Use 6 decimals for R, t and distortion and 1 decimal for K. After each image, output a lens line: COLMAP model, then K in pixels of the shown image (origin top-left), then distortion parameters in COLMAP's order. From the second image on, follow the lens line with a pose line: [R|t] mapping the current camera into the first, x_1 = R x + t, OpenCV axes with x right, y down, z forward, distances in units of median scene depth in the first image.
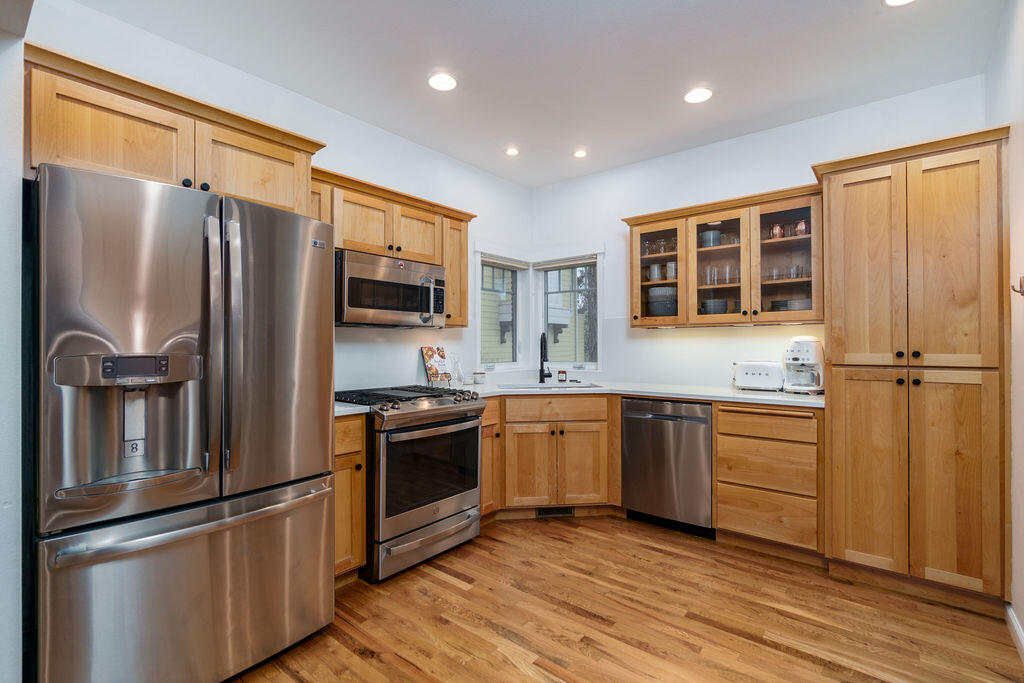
lens RADIAL K [[470.1, 0, 511.8], [0, 470.1, 342.3], [0, 0, 1]] dist [-0.003375, 0.000391]
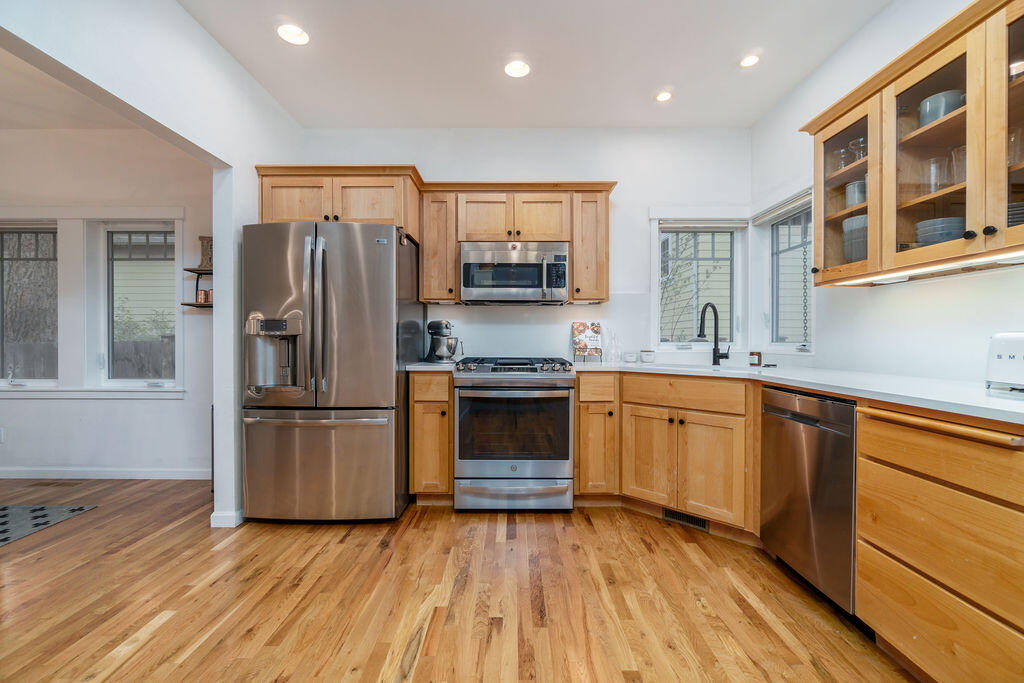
lens RADIAL K [[446.4, 0, 512.0], [0, 446.4, 341.3], [0, 0, 1]] dist [0.002833, -0.000054]
pose [[0.628819, 0.008277, -0.777508, 0.545809], [0.000736, 0.999937, 0.011240, 0.045003], [0.777552, -0.007640, 0.628773, 0.298461]]
